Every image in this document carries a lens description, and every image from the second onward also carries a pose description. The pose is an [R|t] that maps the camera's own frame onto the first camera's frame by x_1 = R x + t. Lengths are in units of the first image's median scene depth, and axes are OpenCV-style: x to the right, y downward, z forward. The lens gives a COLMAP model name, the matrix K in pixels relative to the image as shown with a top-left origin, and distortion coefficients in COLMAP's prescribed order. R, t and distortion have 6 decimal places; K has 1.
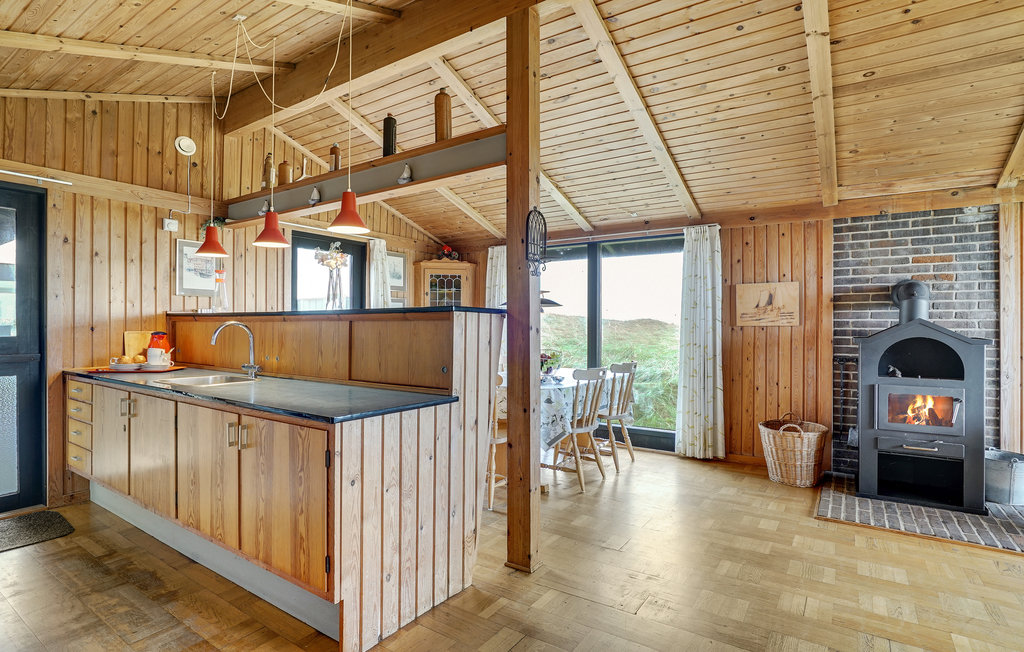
lens RADIAL K [[528.6, 0, 484.9], [0, 528.6, 293.4], [0, 0, 1]] dist [-0.031997, 0.015824]
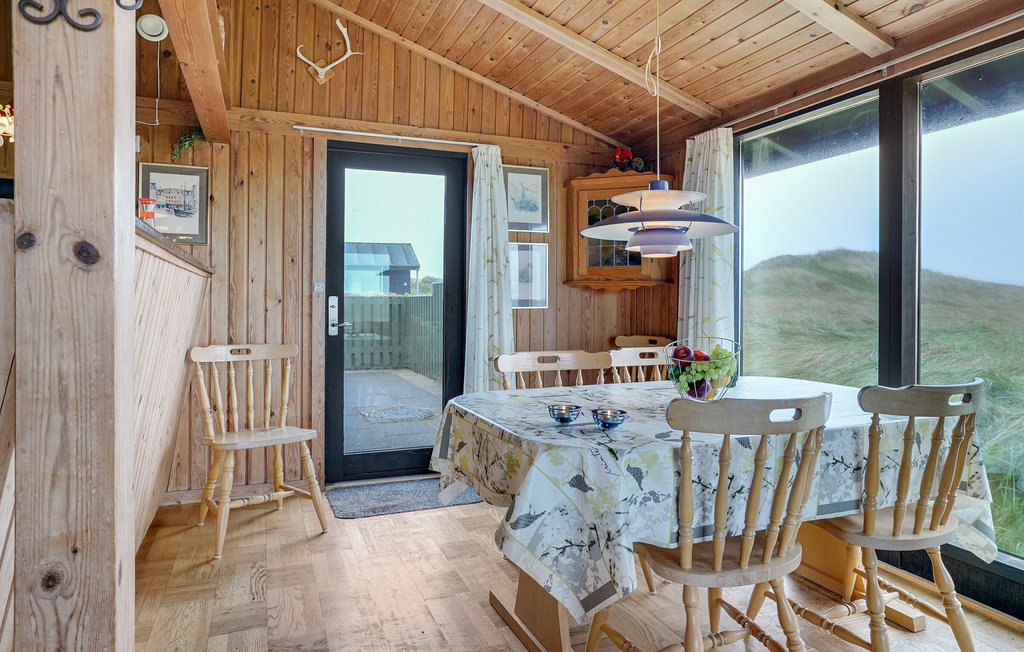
lens RADIAL K [[634.1, 0, 504.6], [0, 634.1, 271.6], [0, 0, 1]] dist [-0.000628, 0.001756]
pose [[0.843267, -0.023081, -0.536999, 0.202021], [0.028340, 0.999597, 0.001540, 0.040353], [0.536747, -0.016518, 0.843581, 0.405392]]
